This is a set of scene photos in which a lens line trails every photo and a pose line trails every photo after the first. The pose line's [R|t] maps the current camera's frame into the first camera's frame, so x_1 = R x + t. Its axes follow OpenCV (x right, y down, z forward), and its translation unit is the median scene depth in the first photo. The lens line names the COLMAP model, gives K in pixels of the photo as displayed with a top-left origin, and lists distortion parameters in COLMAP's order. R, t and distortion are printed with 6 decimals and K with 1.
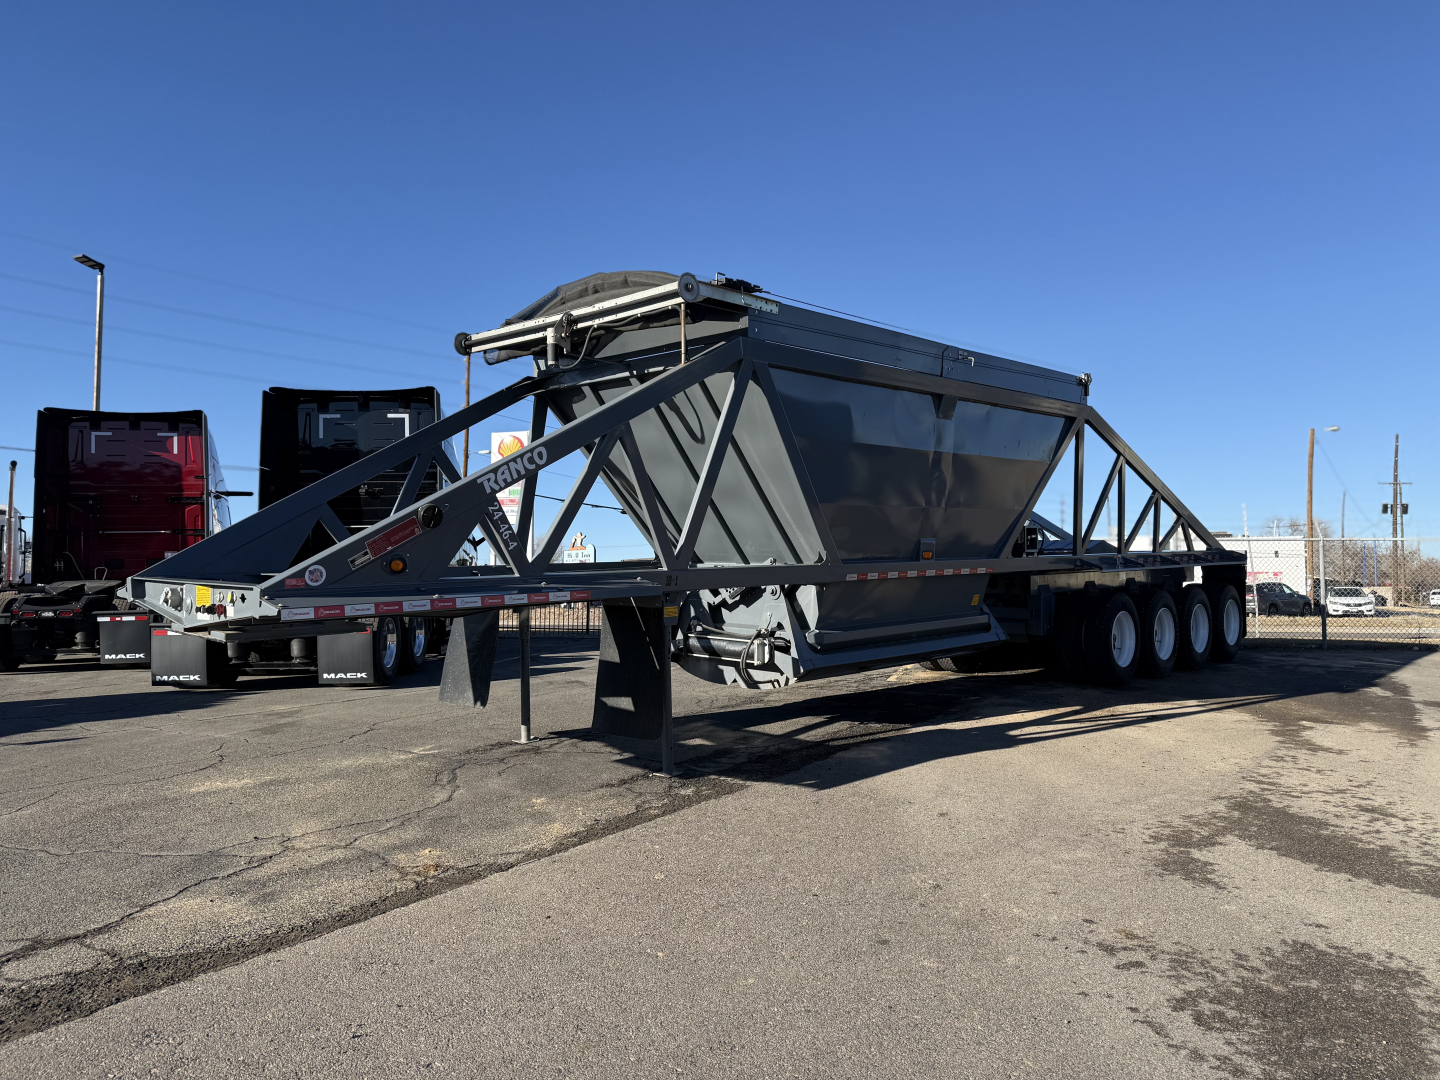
lens RADIAL K [[1039.4, 0, 717.2], [0, 1039.4, 535.8], [0, 0, 1]] dist [0.022740, -0.008504]
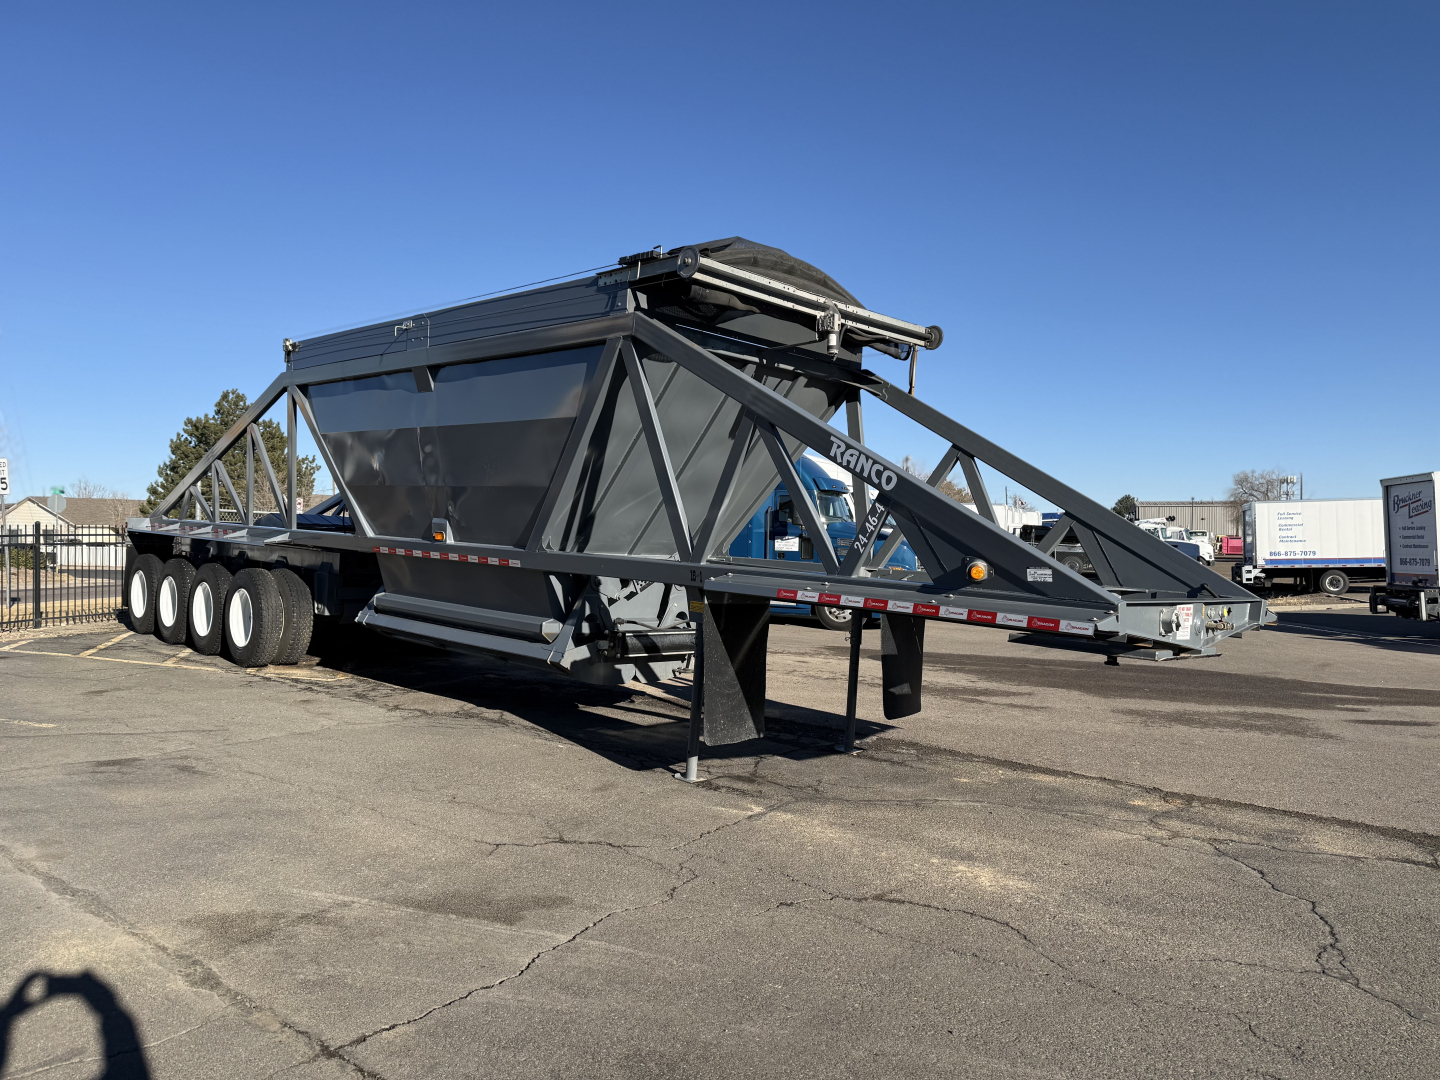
lens RADIAL K [[1039.4, 0, 719.7], [0, 1039.4, 547.2], [0, 0, 1]] dist [0.022740, -0.008504]
pose [[-0.015512, -0.008674, 0.999842, -0.925853], [-0.057004, 0.998344, 0.007777, 0.007773], [-0.998253, -0.056874, -0.015980, 0.933505]]
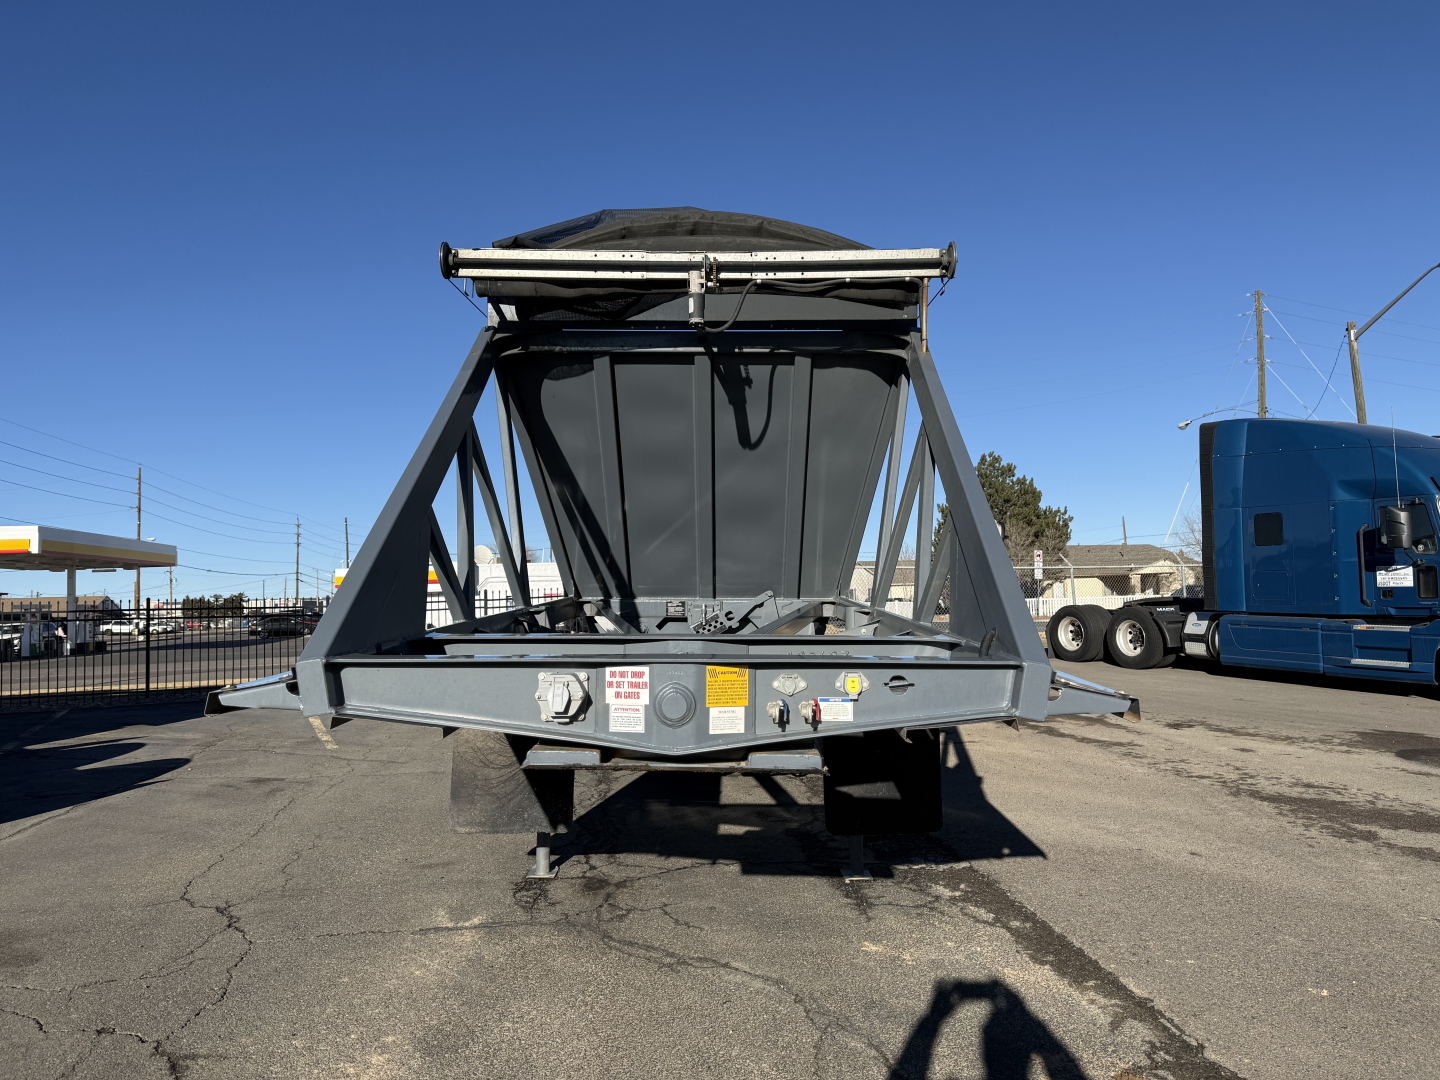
lens RADIAL K [[1039.4, 0, 723.7], [0, 1039.4, 518.0], [0, 0, 1]] dist [0.022740, -0.008504]
pose [[0.709064, 0.035901, 0.704230, -0.538402], [-0.007630, 0.999035, -0.043248, -0.001163], [-0.705103, 0.025293, 0.708654, 0.414373]]
